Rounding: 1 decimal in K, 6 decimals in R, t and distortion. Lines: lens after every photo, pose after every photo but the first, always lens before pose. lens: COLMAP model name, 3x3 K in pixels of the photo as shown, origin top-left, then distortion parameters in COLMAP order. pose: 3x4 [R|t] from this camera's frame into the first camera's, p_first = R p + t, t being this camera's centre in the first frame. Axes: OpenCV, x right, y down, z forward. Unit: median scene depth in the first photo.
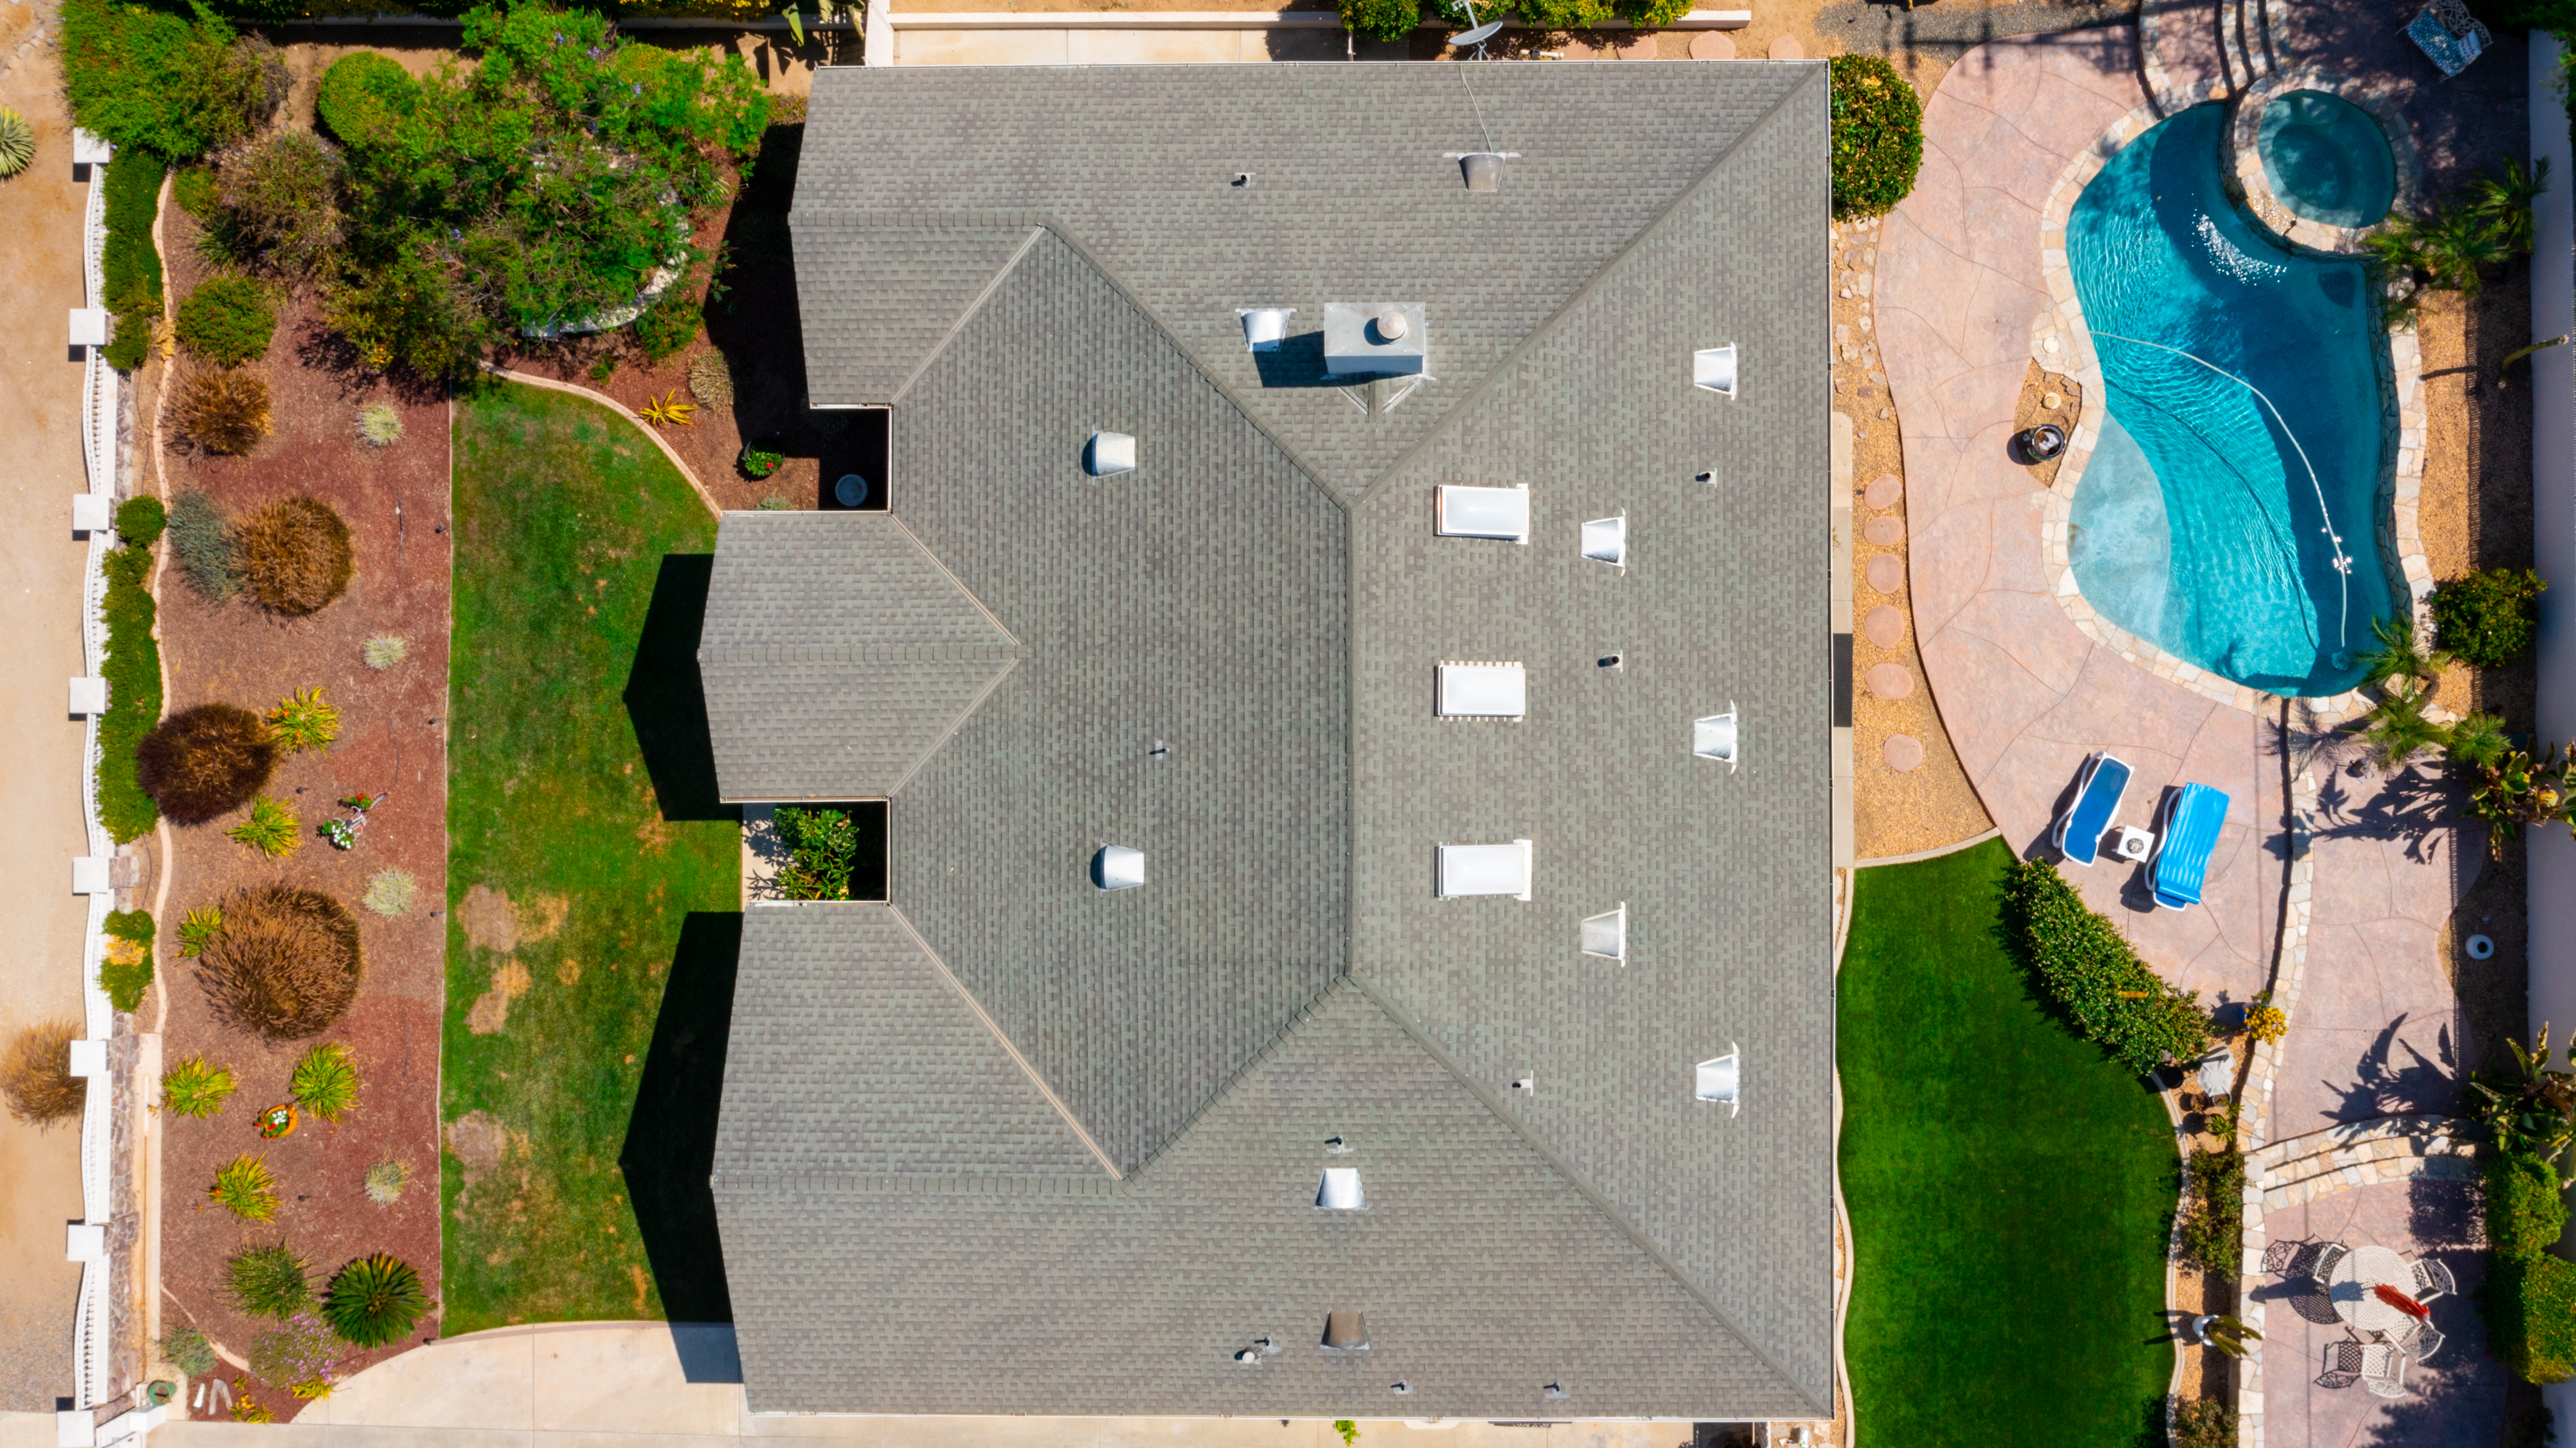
lens RADIAL K [[2294.6, 0, 1399.3], [0, 2294.6, 666.1], [0, 0, 1]] dist [-0.020956, -0.009148]
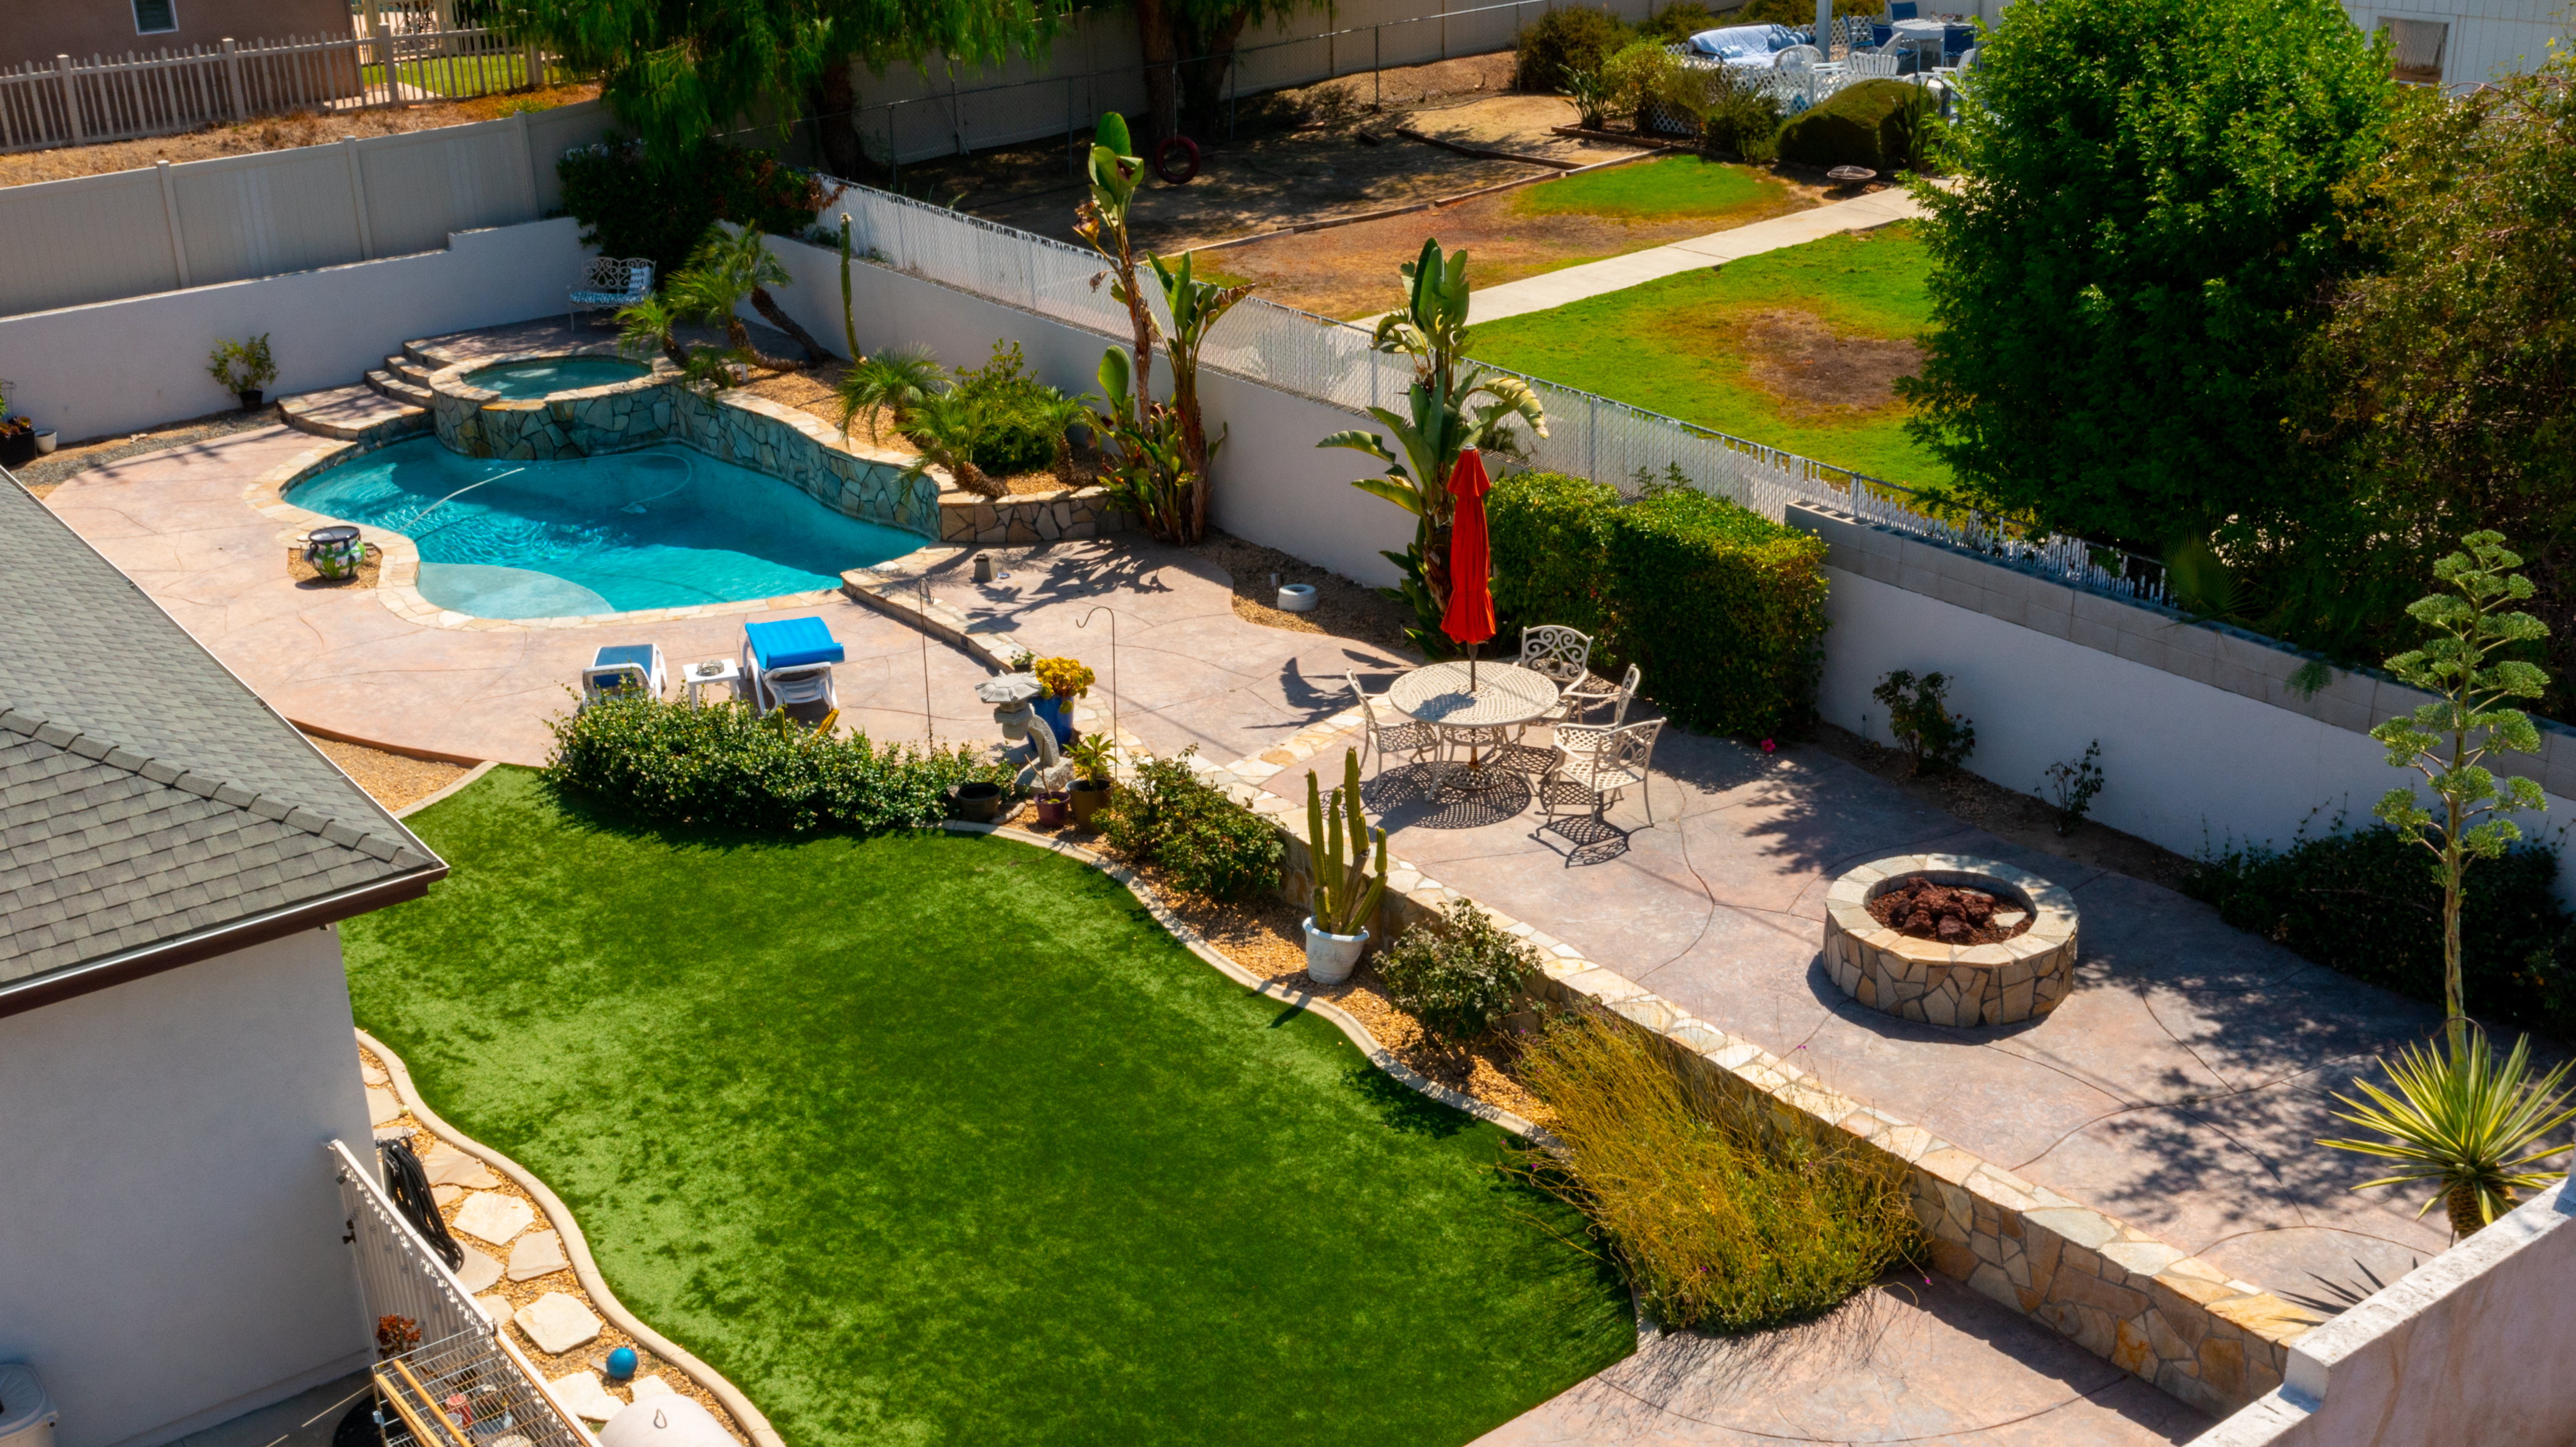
lens RADIAL K [[2628.4, 0, 1218.6], [0, 2628.4, 723.5], [0, 0, 1]] dist [-0.010396, 0.017606]
pose [[0.810157, -0.236089, 0.536570, 0.065051], [0.586053, 0.304817, -0.750752, 0.651391], [0.013688, 0.922685, 0.385310, 0.753000]]
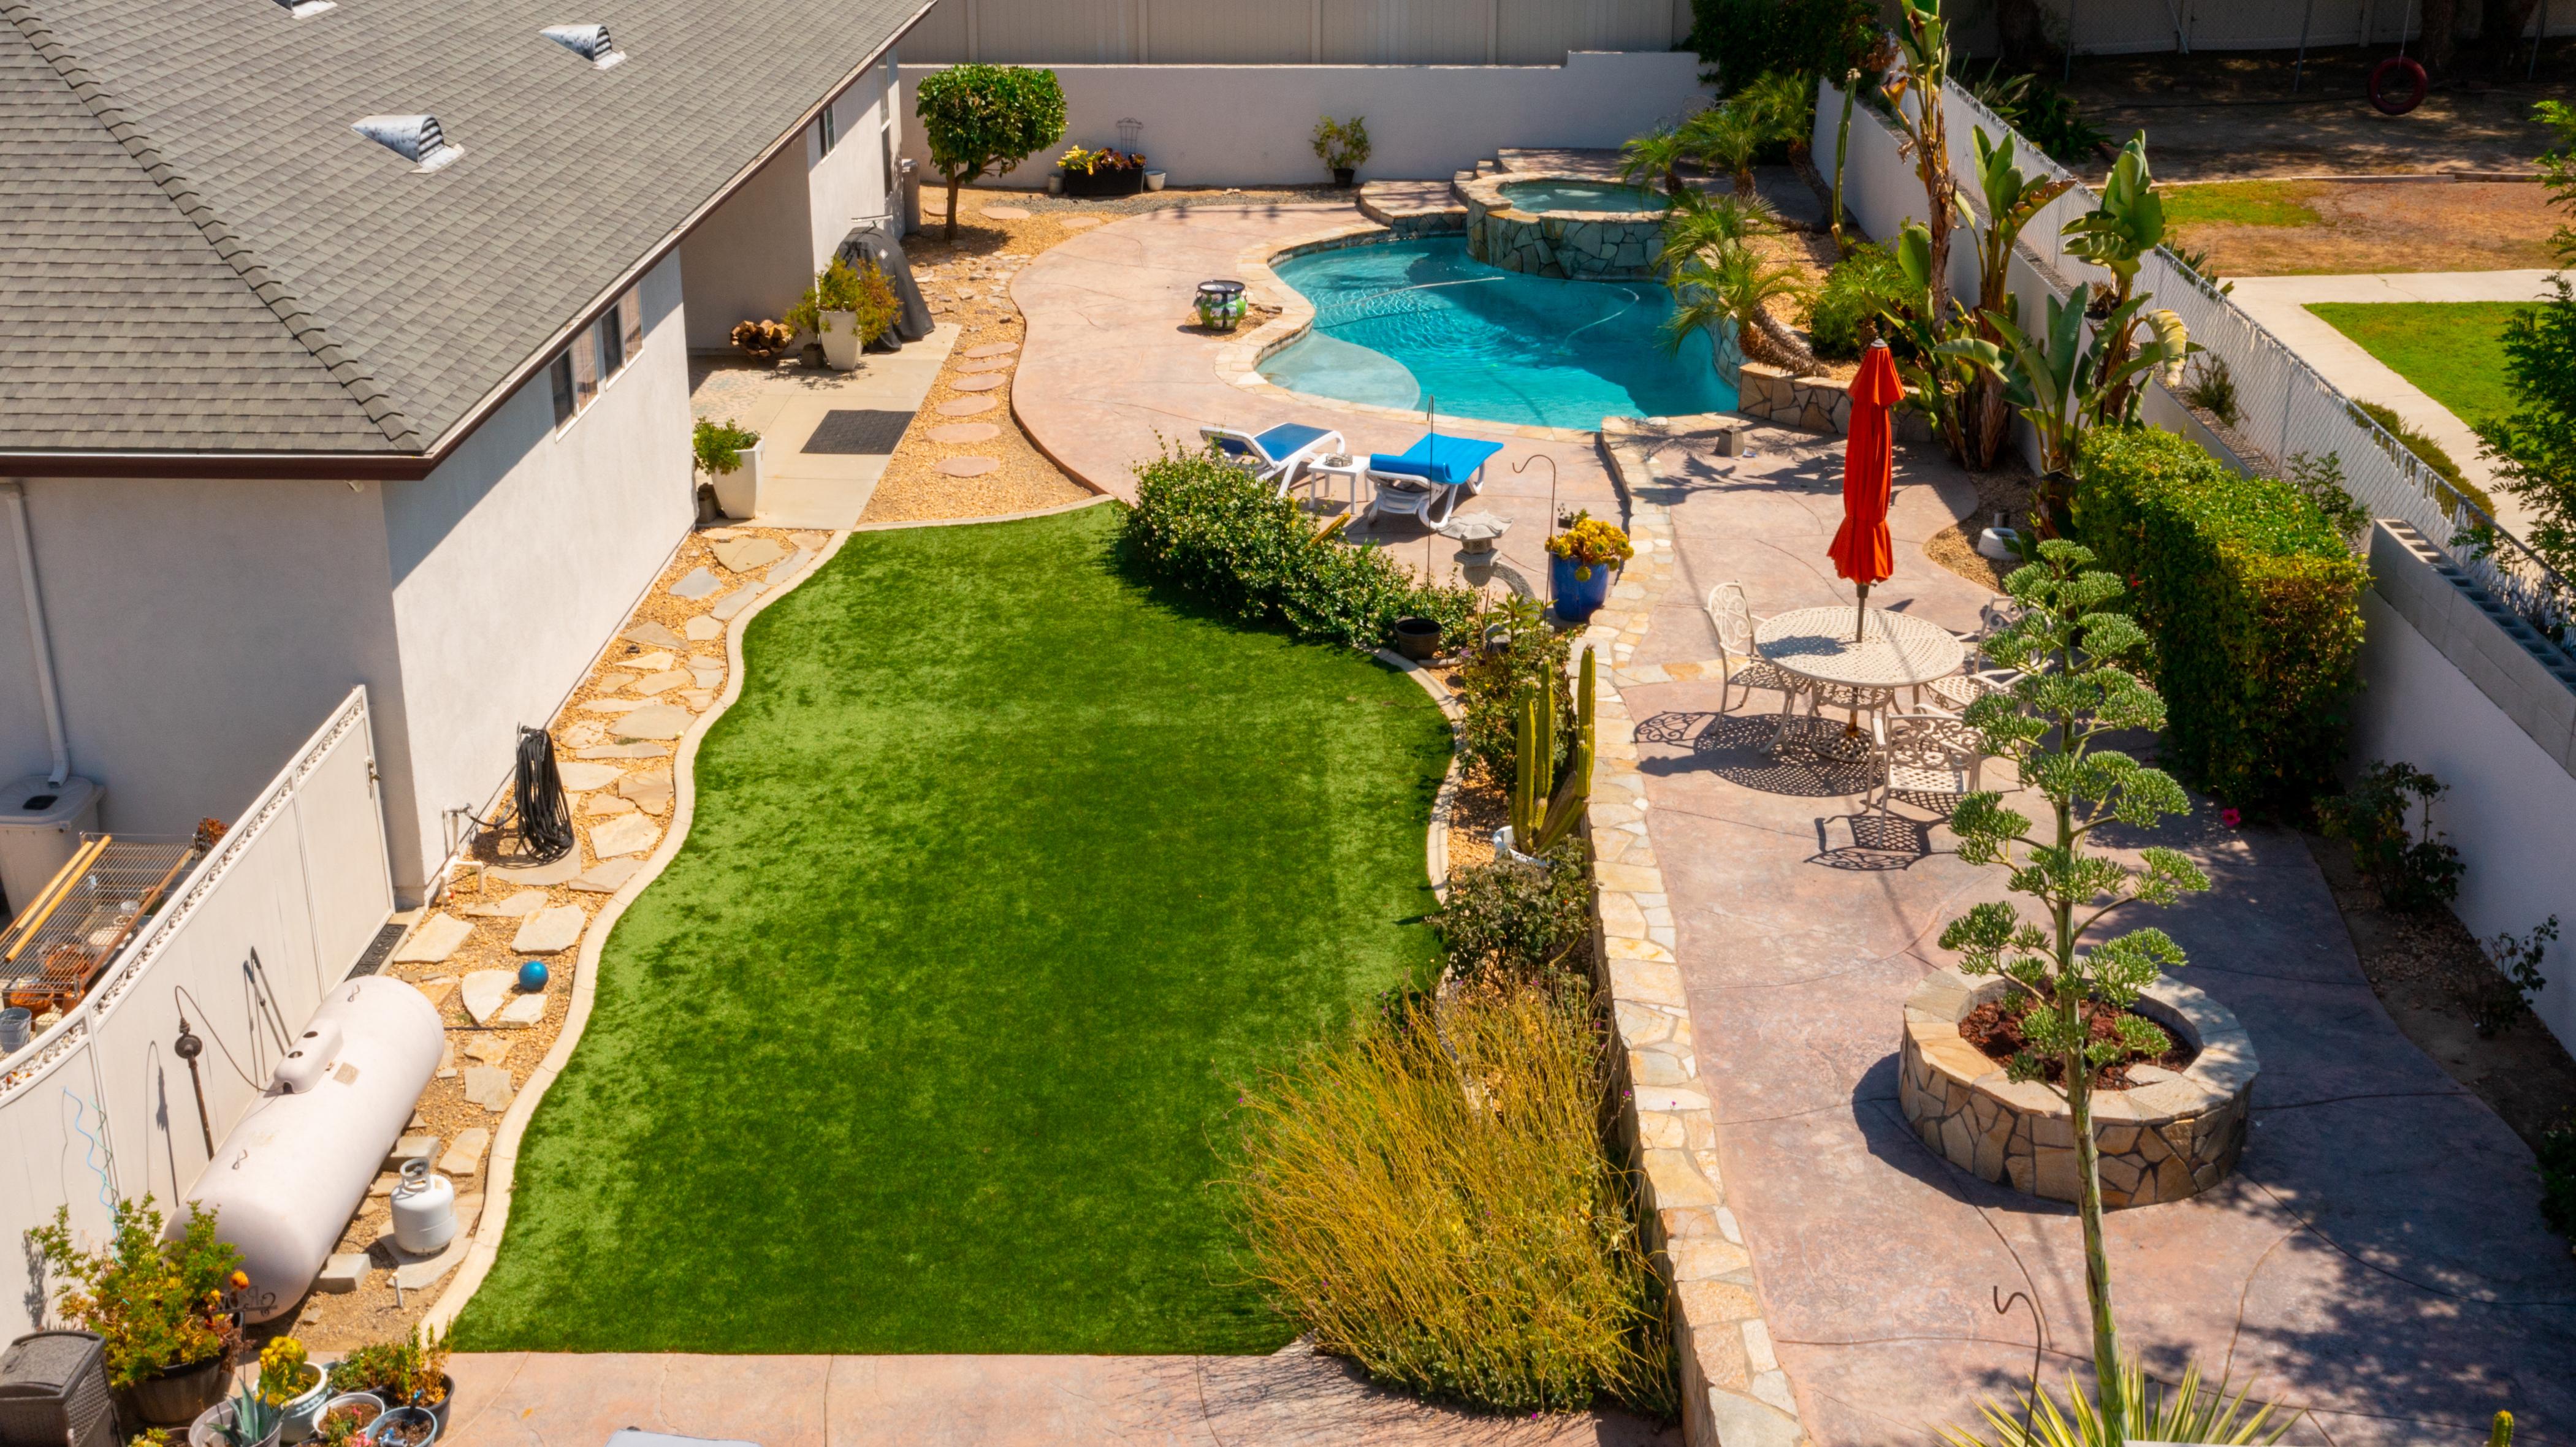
lens RADIAL K [[2645.0, 0, 1202.2], [0, 2645.0, 550.2], [0, 0, 1]] dist [-0.018836, 0.002731]
pose [[0.998661, 0.019888, -0.047757, 0.317071], [-0.051699, 0.350326, -0.935200, 0.692749], [-0.001869, 0.936417, 0.350885, 0.786012]]
